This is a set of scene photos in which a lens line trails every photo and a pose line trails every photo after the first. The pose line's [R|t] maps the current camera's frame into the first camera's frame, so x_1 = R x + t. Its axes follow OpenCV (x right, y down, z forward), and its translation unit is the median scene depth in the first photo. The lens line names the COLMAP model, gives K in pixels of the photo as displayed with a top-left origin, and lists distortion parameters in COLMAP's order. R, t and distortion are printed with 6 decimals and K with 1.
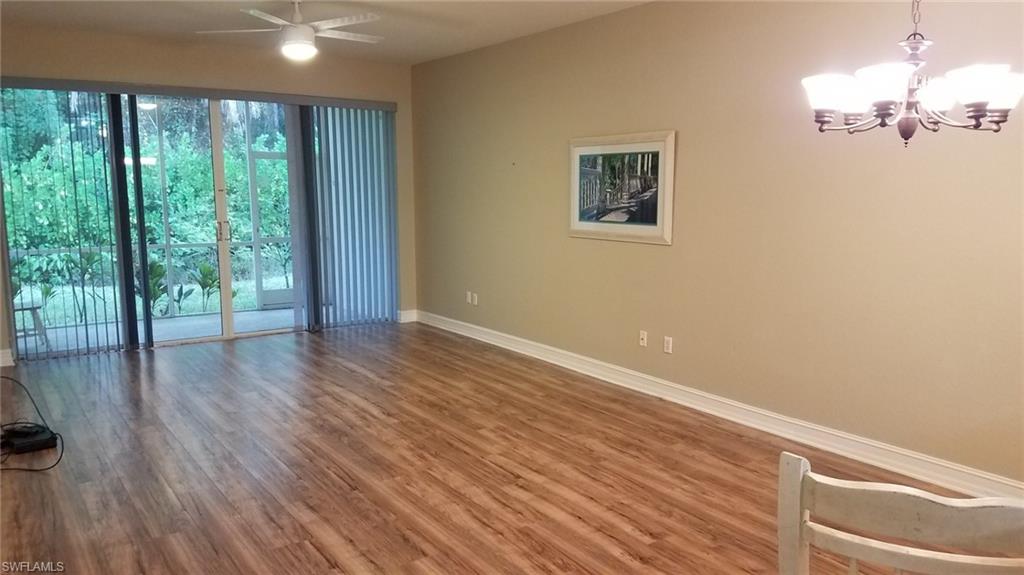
lens RADIAL K [[784.0, 0, 507.9], [0, 784.0, 293.0], [0, 0, 1]] dist [0.268710, -0.451505]
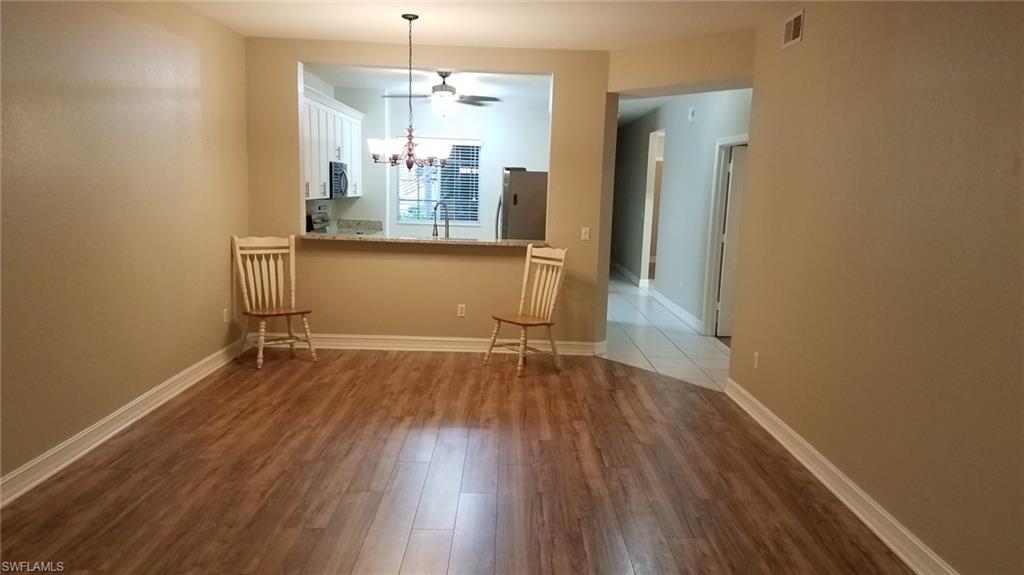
lens RADIAL K [[784.0, 0, 507.9], [0, 784.0, 293.0], [0, 0, 1]] dist [0.268710, -0.451505]
pose [[-0.829514, -0.102577, 0.548985, -0.713286], [0.044628, 0.967670, 0.248239, -0.264544], [-0.556700, 0.230418, -0.798118, 1.839556]]
